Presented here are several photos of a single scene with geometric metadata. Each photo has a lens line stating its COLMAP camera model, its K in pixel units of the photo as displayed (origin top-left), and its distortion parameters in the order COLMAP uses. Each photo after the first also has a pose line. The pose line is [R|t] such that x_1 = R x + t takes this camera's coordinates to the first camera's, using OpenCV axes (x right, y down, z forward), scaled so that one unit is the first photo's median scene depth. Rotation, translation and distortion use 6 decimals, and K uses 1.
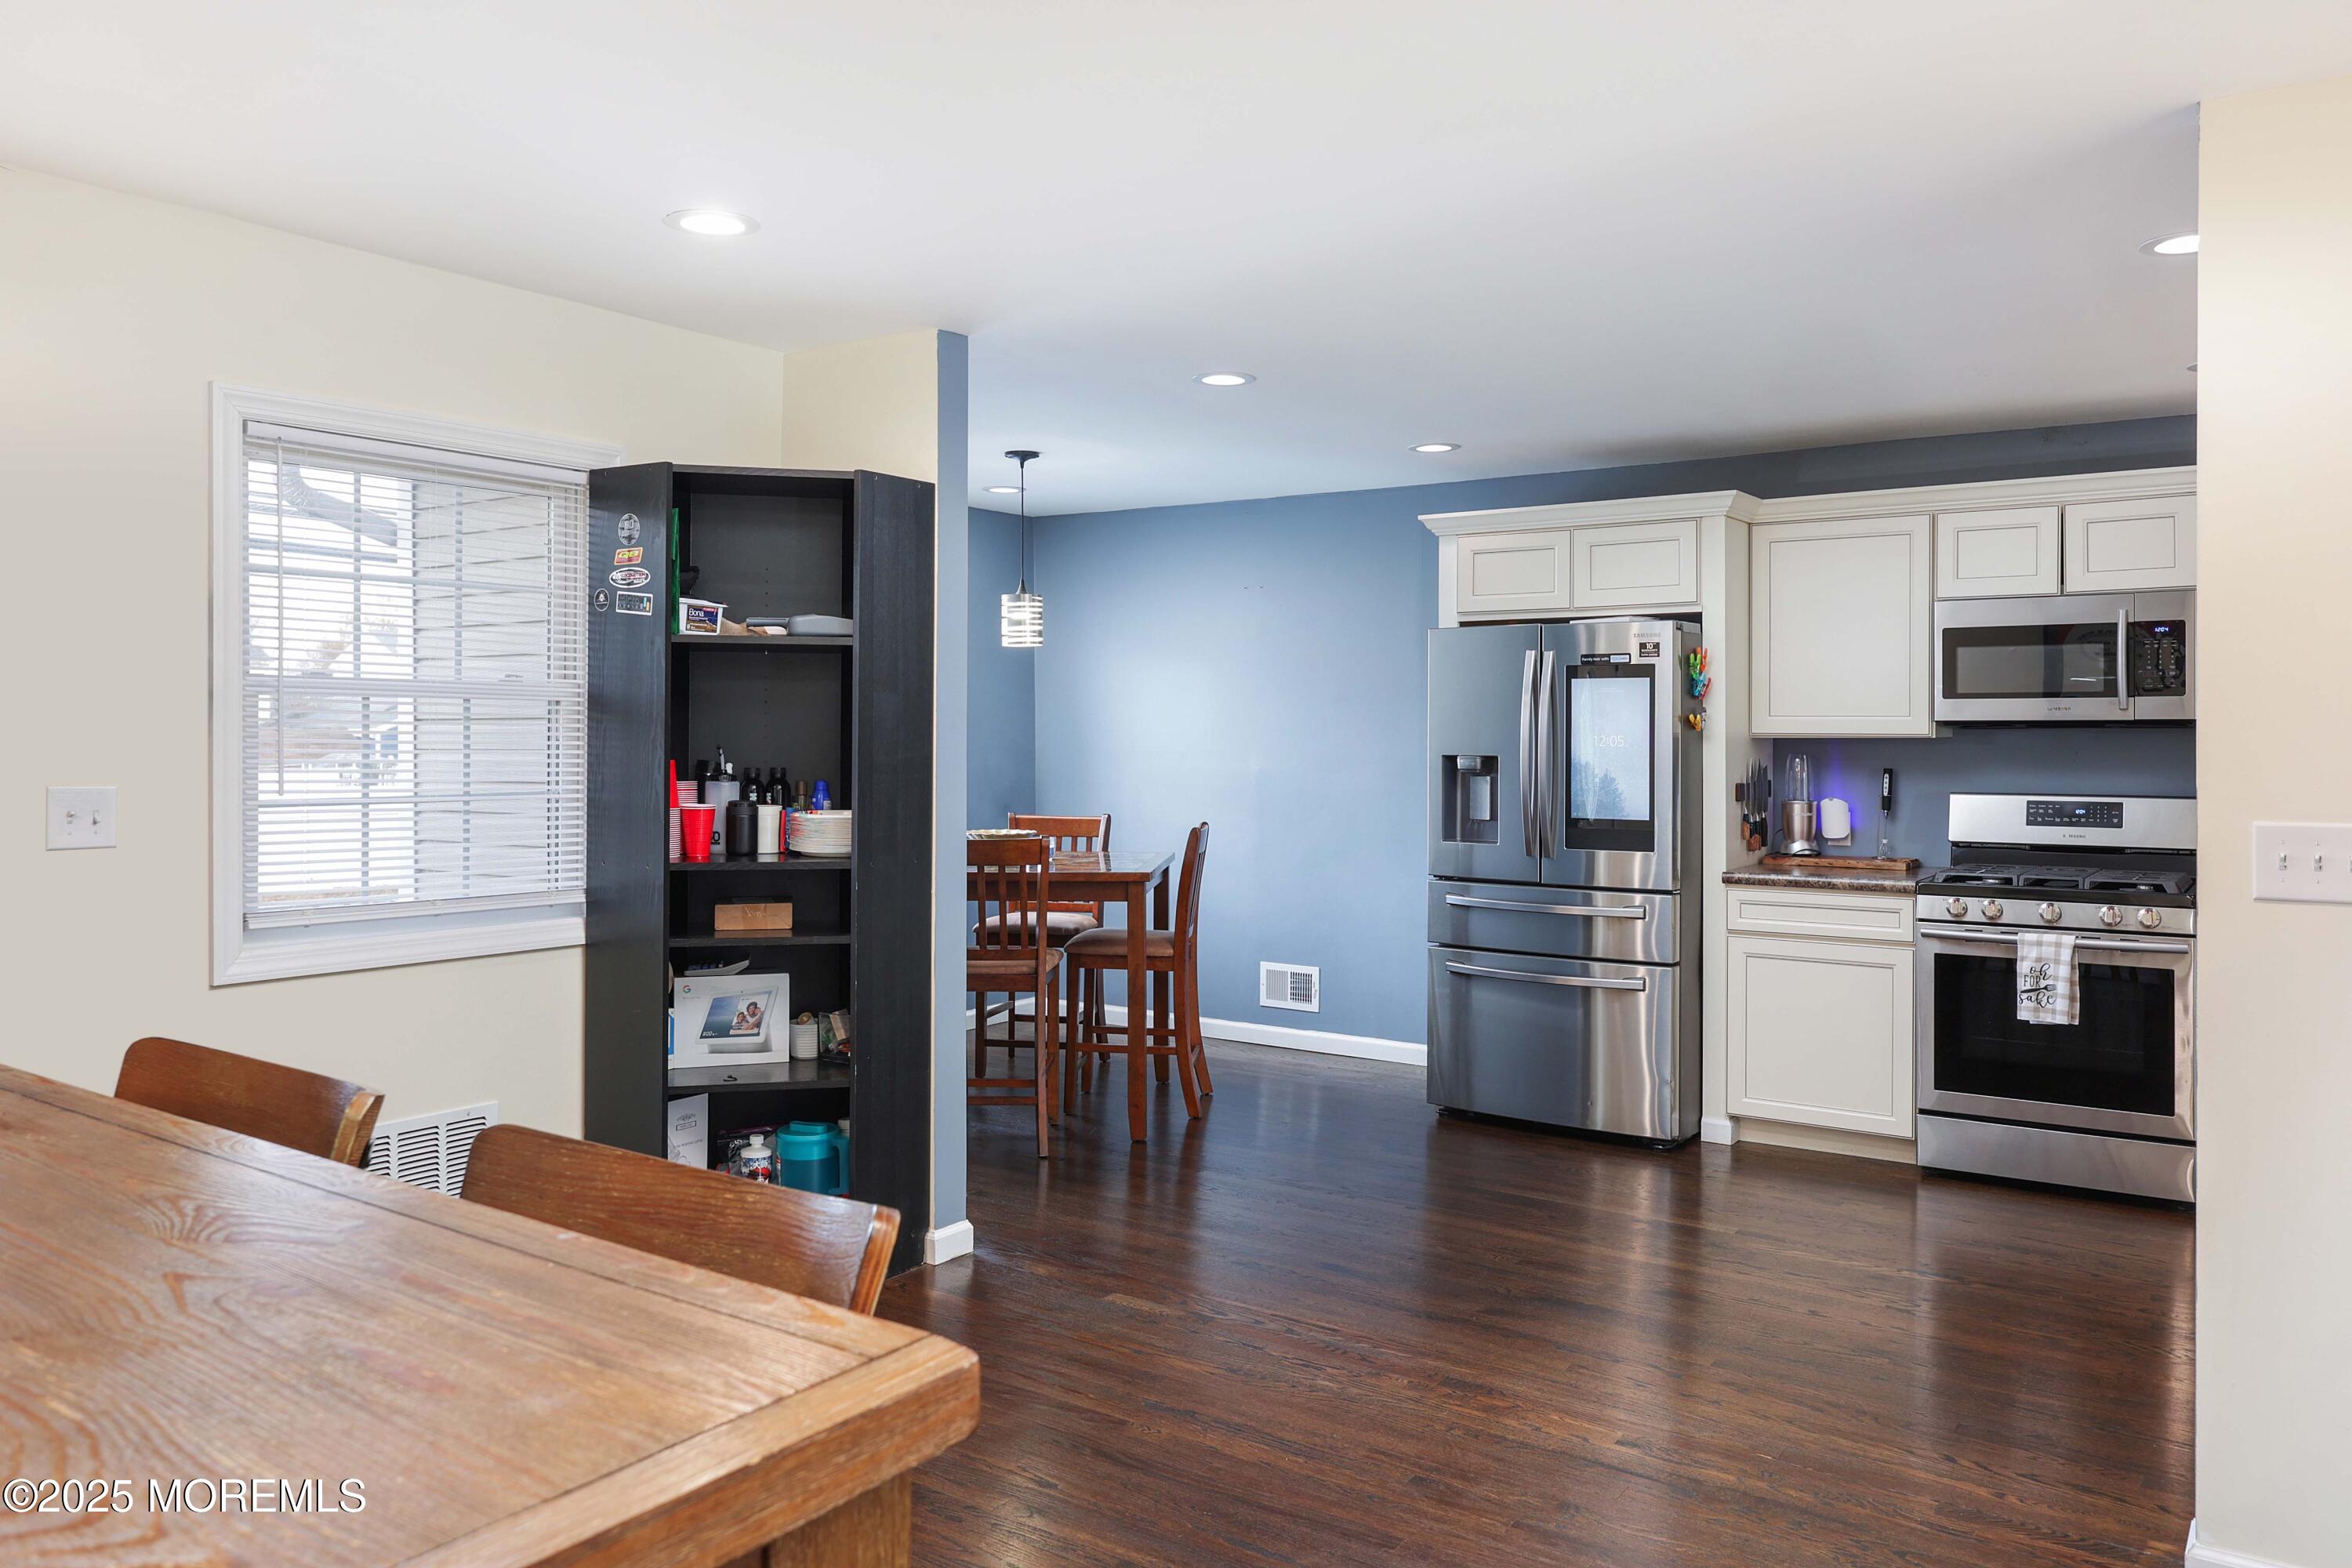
lens RADIAL K [[1733.3, 0, 1147.9], [0, 1733.3, 732.6], [0, 0, 1]] dist [0.002021, 0.000375]
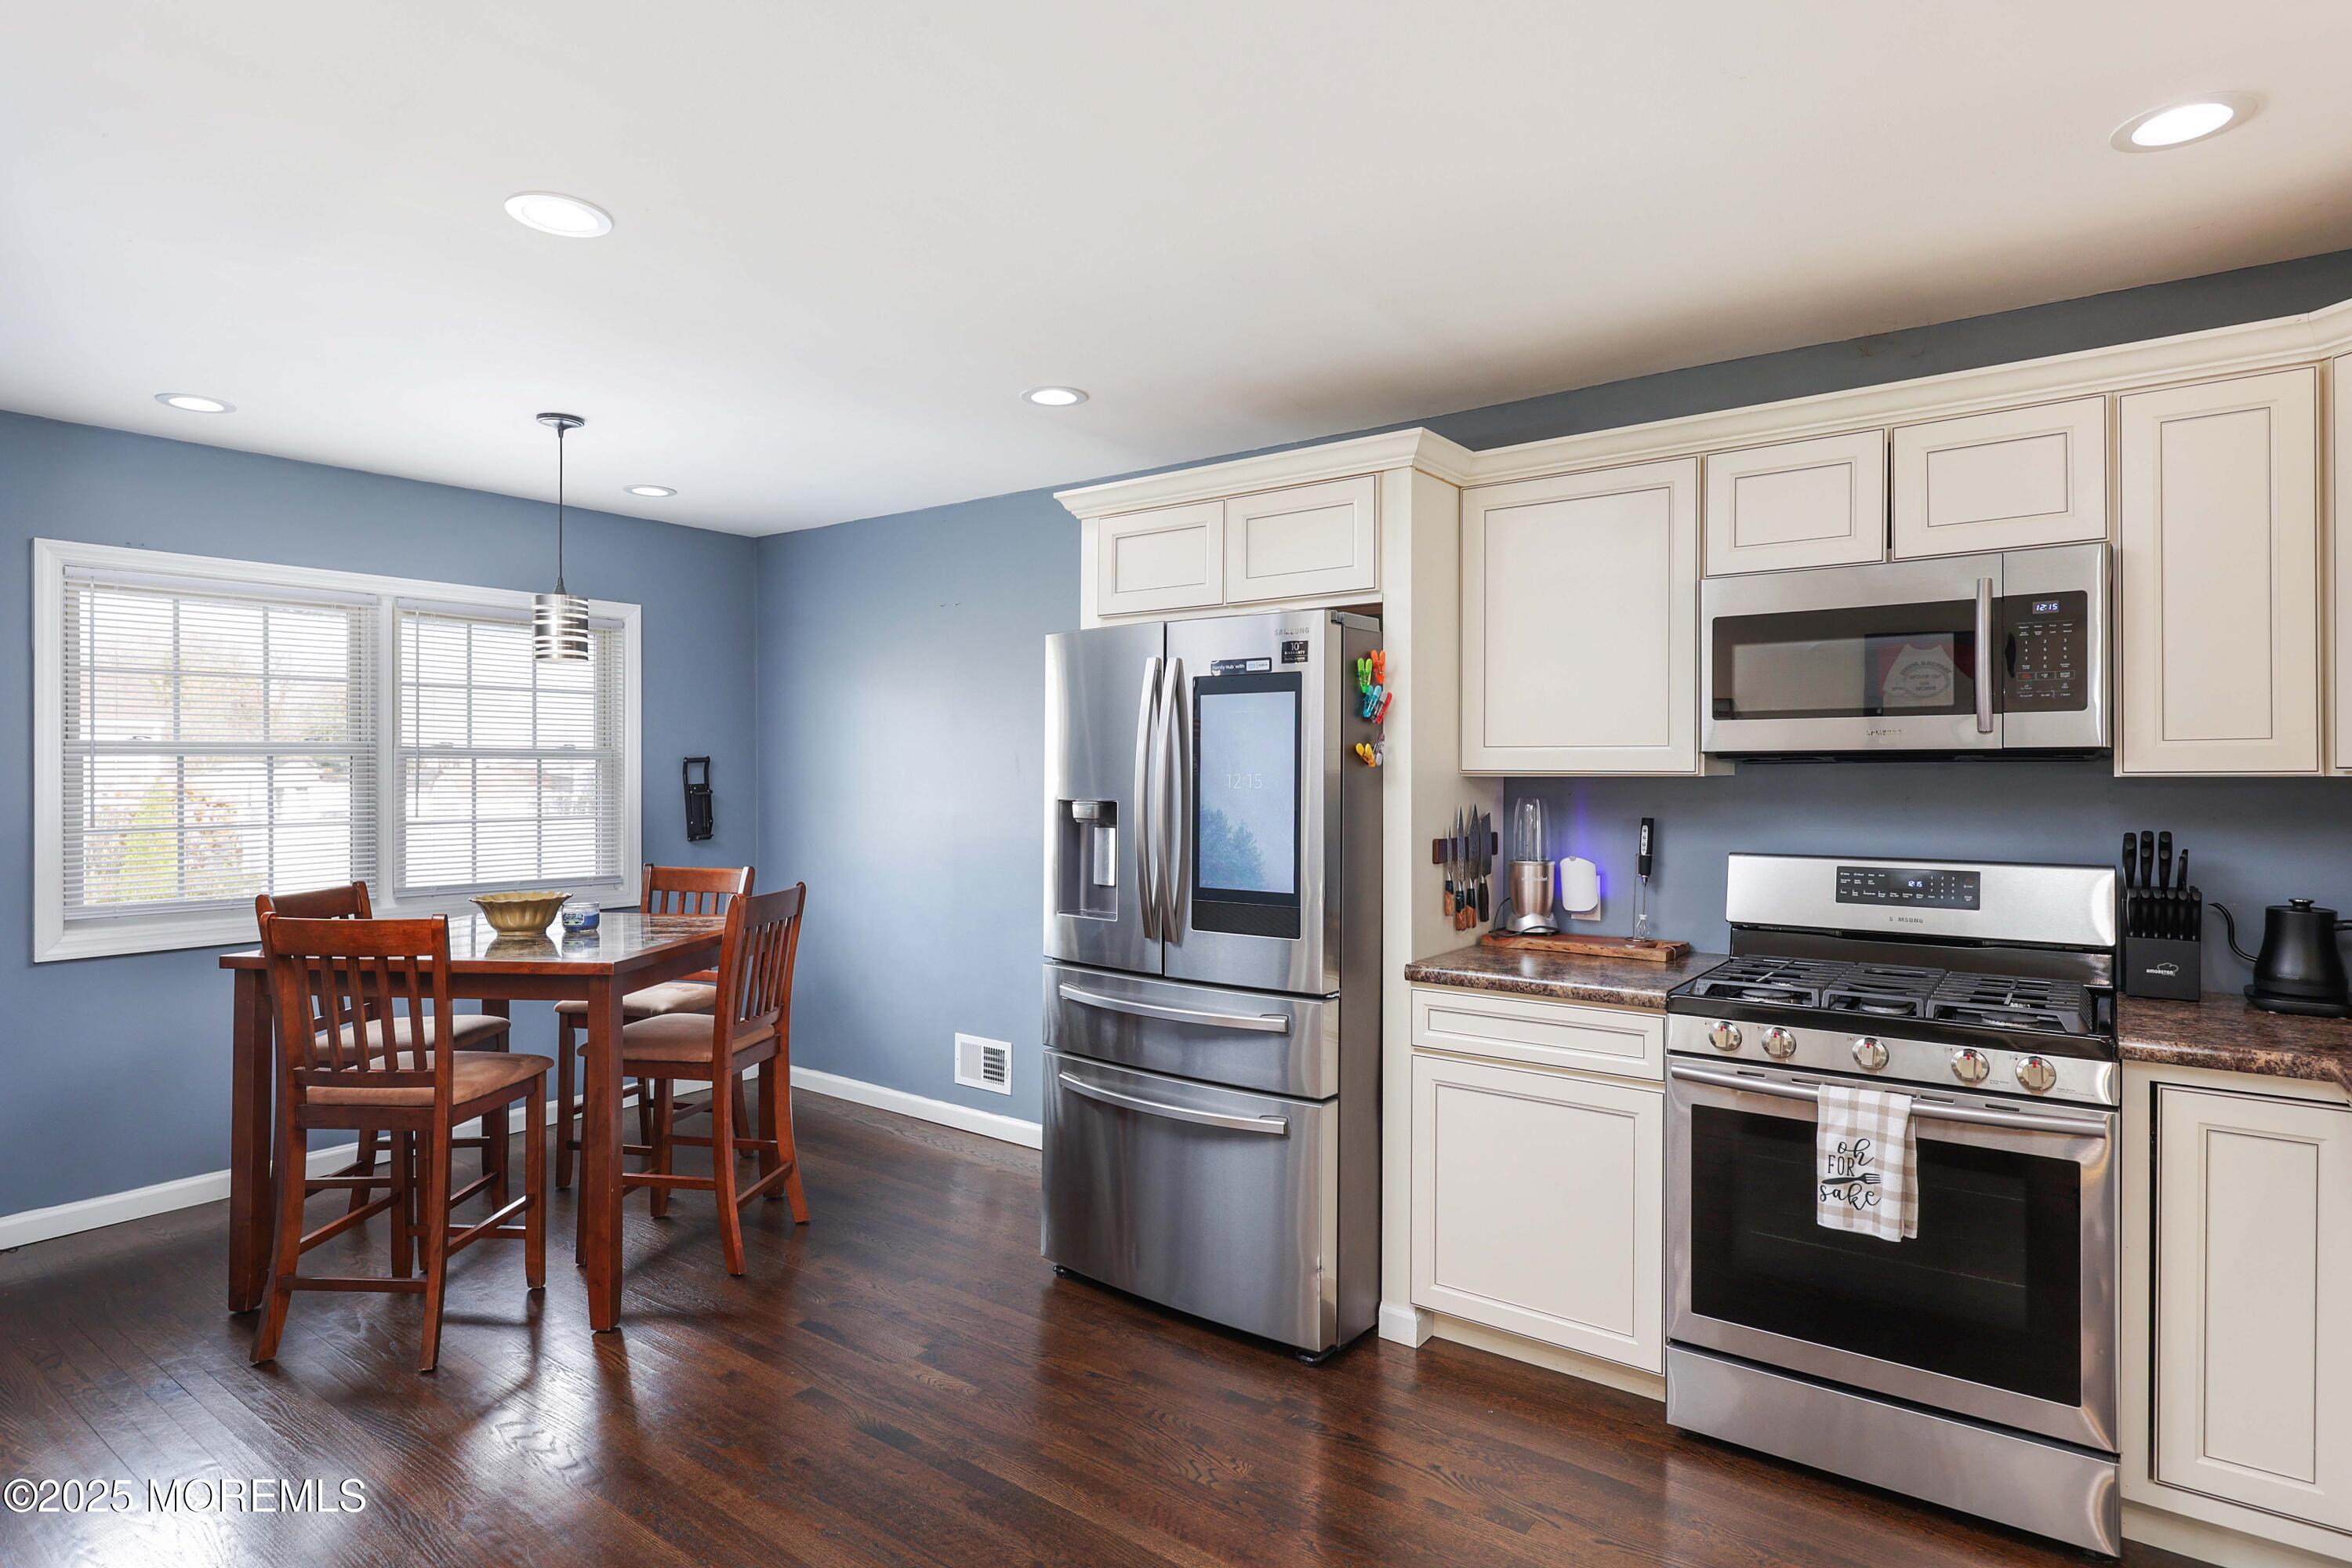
lens RADIAL K [[1273.8, 0, 1171.9], [0, 1273.8, 773.1], [0, 0, 1]] dist [0.008295, 0.000808]
pose [[0.999723, -0.000546, -0.023549, 0.252462], [0.000562, 1.000000, 0.000649, 0.001216], [0.023548, -0.000662, 0.999722, 0.482078]]
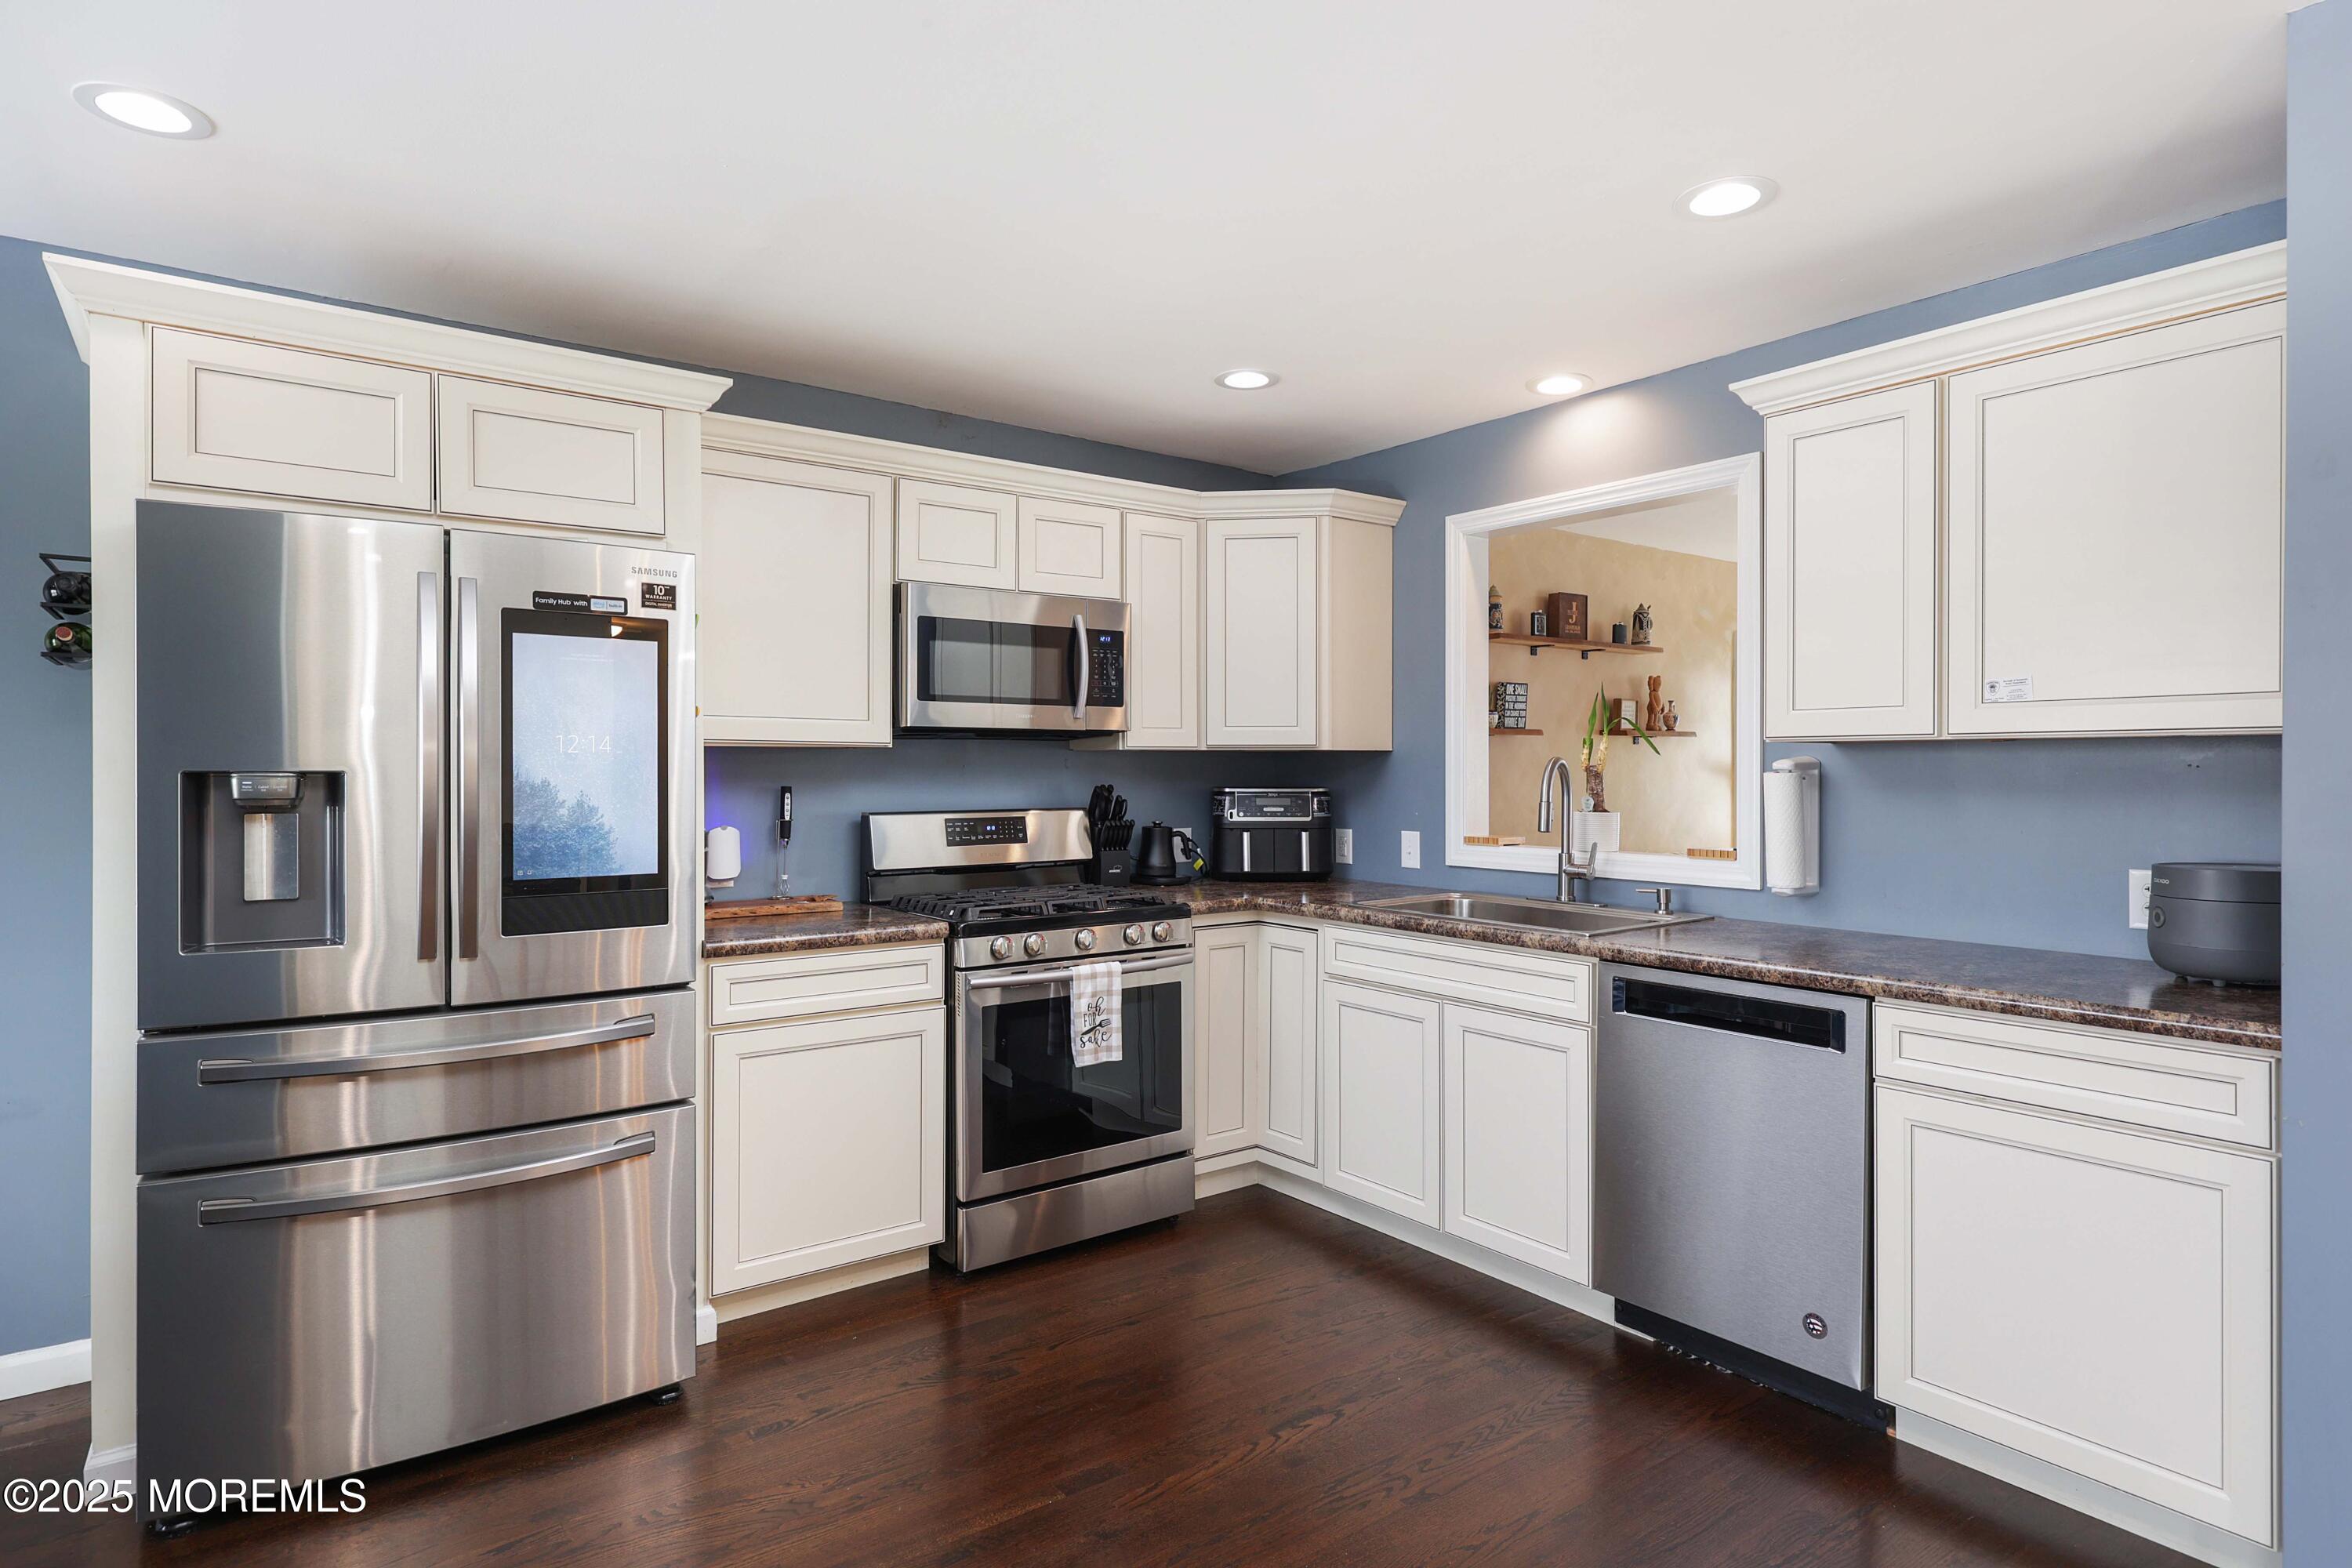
lens RADIAL K [[1273.8, 0, 1171.9], [0, 1273.8, 773.1], [0, 0, 1]] dist [0.008295, 0.000808]
pose [[0.292873, -0.002742, 0.956147, -0.091530], [0.000324, 0.999996, 0.002768, 0.013887], [-0.956151, -0.000501, 0.292873, 0.694690]]
